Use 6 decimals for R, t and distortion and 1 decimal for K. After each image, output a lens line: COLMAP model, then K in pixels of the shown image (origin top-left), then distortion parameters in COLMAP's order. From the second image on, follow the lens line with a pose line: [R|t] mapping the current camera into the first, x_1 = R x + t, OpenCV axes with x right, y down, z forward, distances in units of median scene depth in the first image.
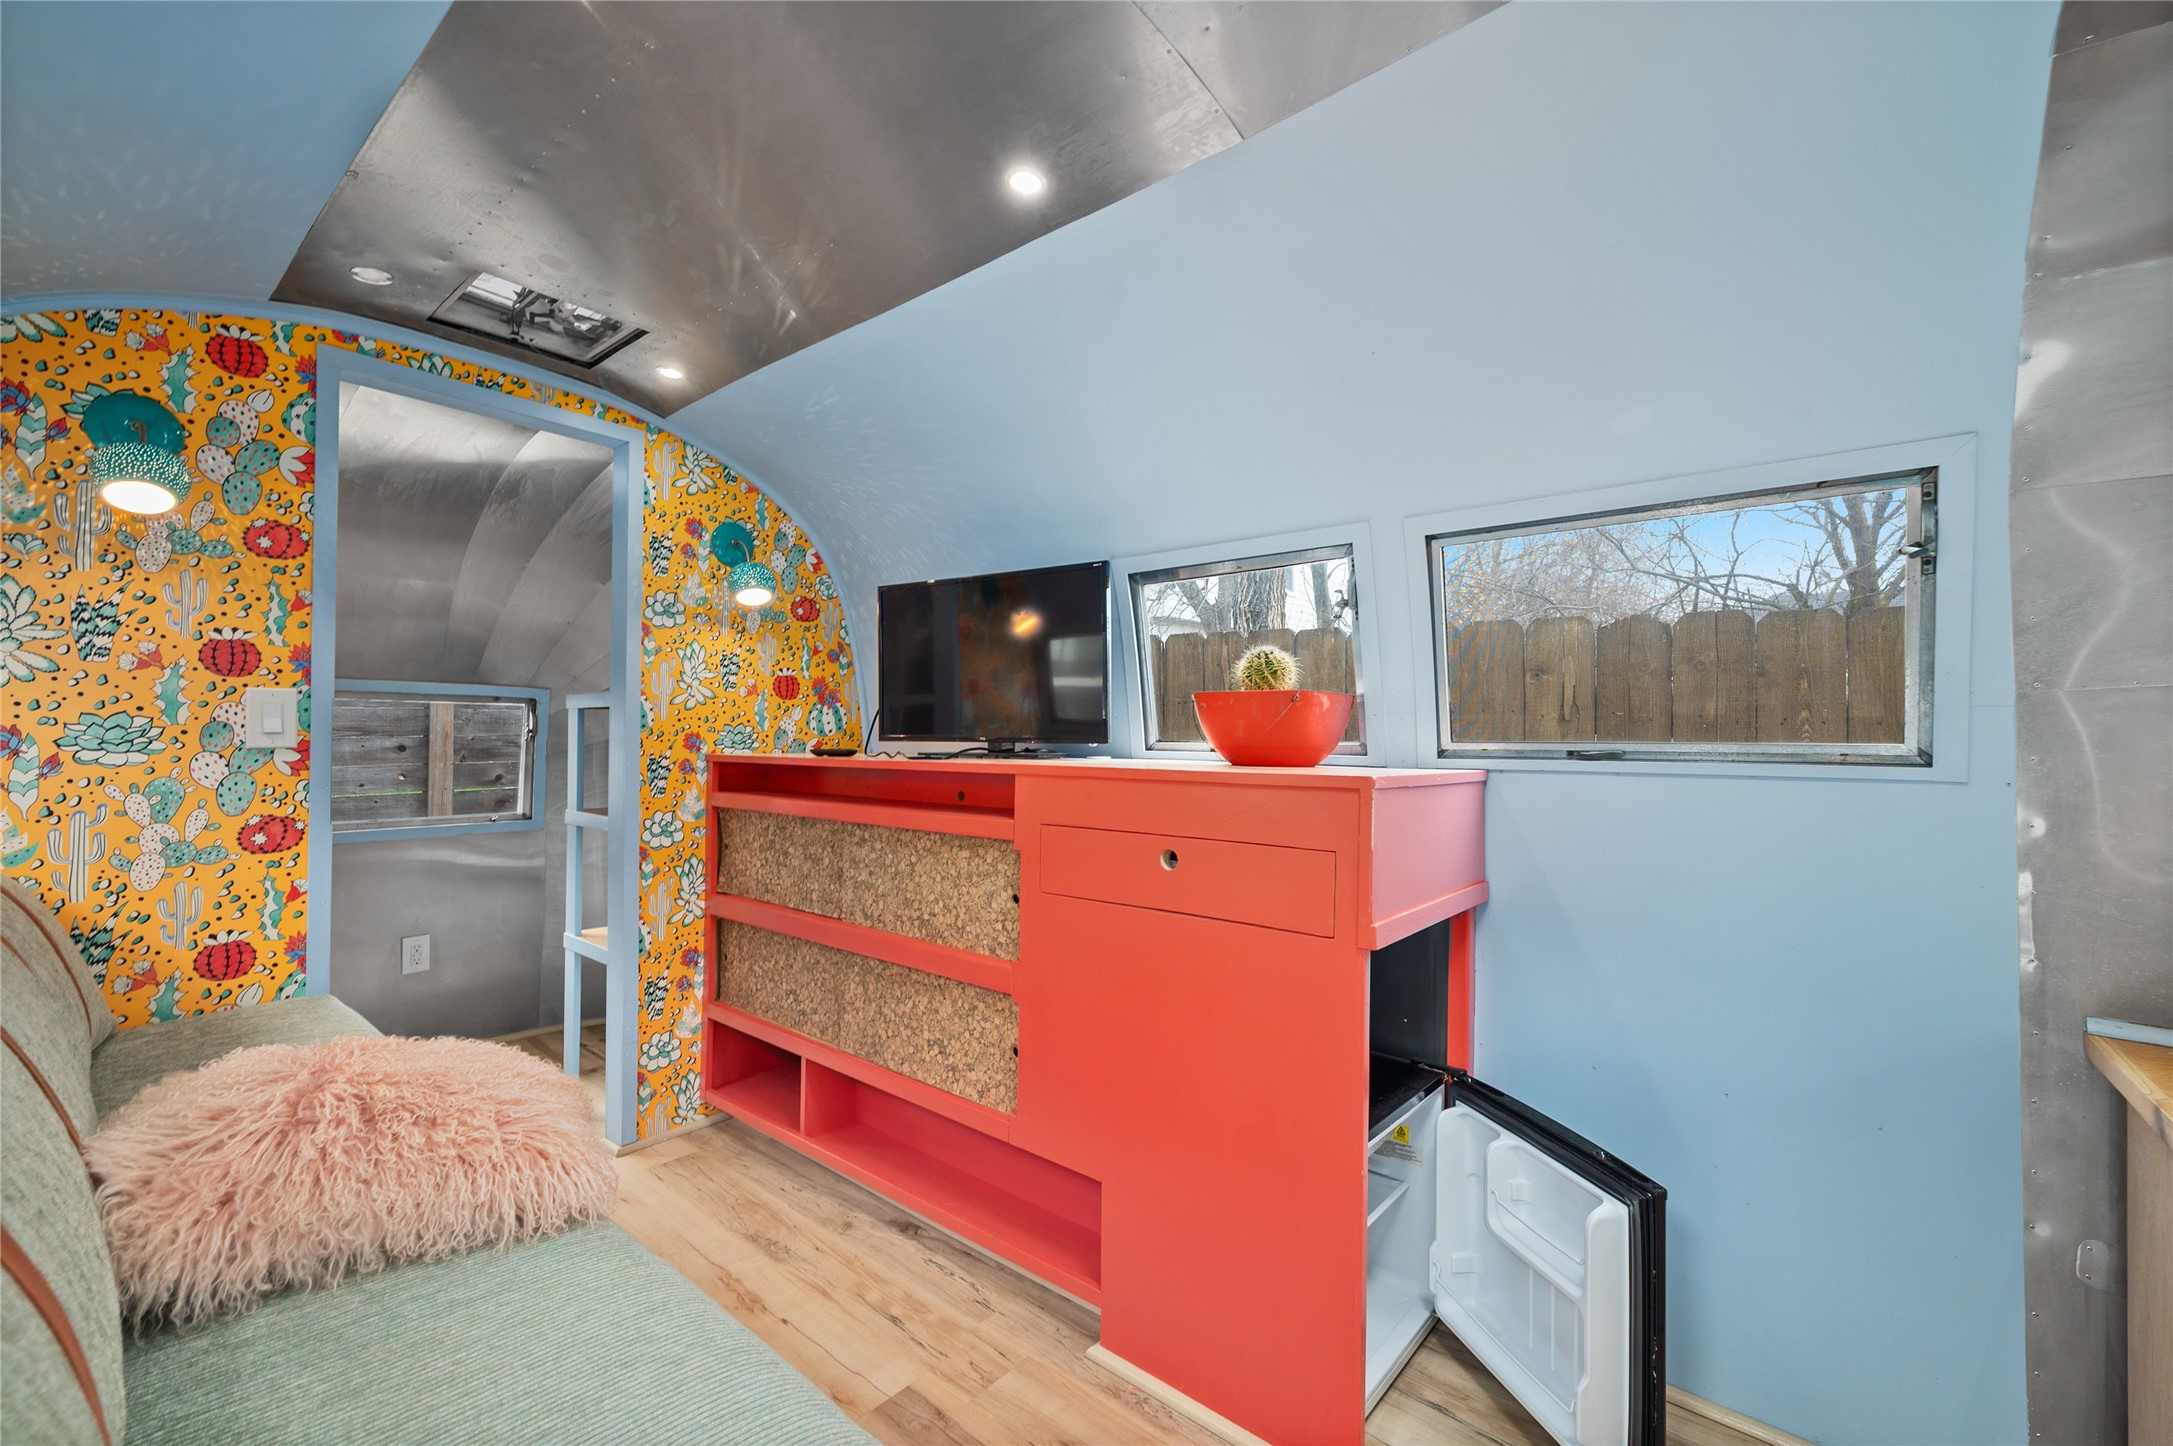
lens RADIAL K [[878.8, 0, 1067.8], [0, 878.8, 721.5], [0, 0, 1]] dist [-0.002925, -0.000361]
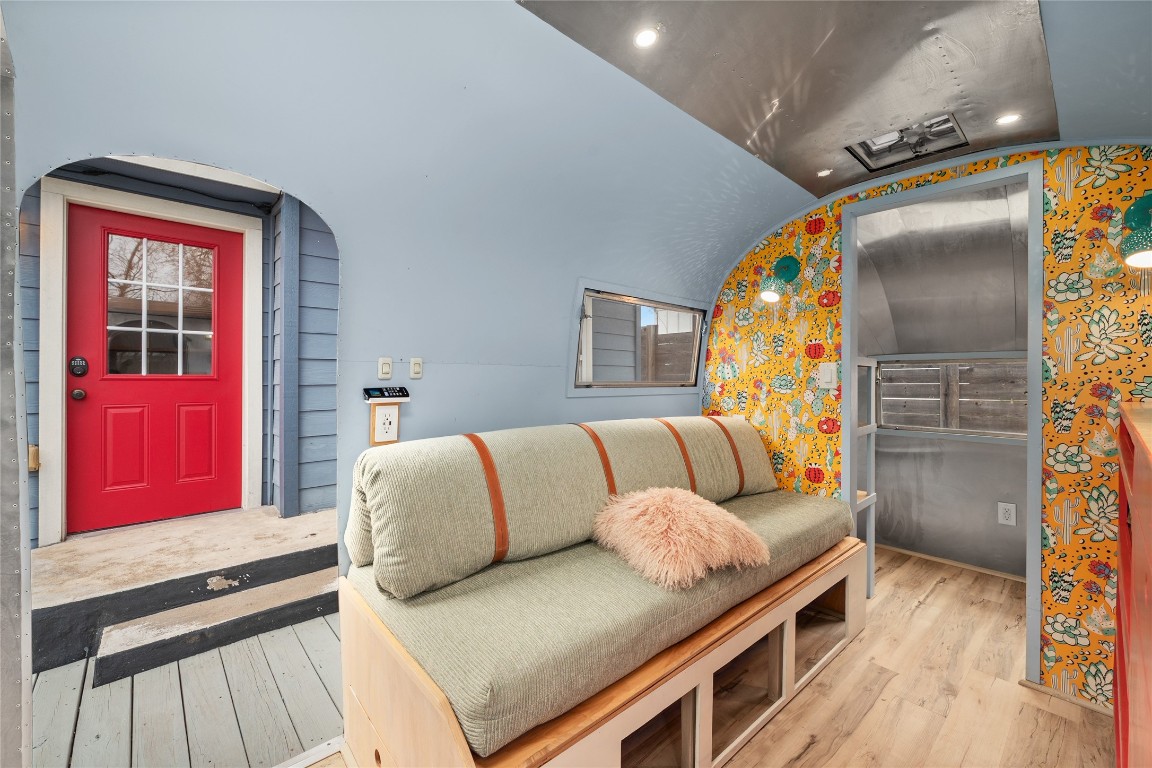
lens RADIAL K [[472.1, 0, 572.6], [0, 472.1, 382.0], [0, 0, 1]] dist [-0.002795, 0.000638]
pose [[-0.137882, -0.000757, -0.990448, 0.424969], [0.004011, 0.999991, -0.001322, 0.011578], [0.990441, -0.004155, -0.137877, 0.500058]]
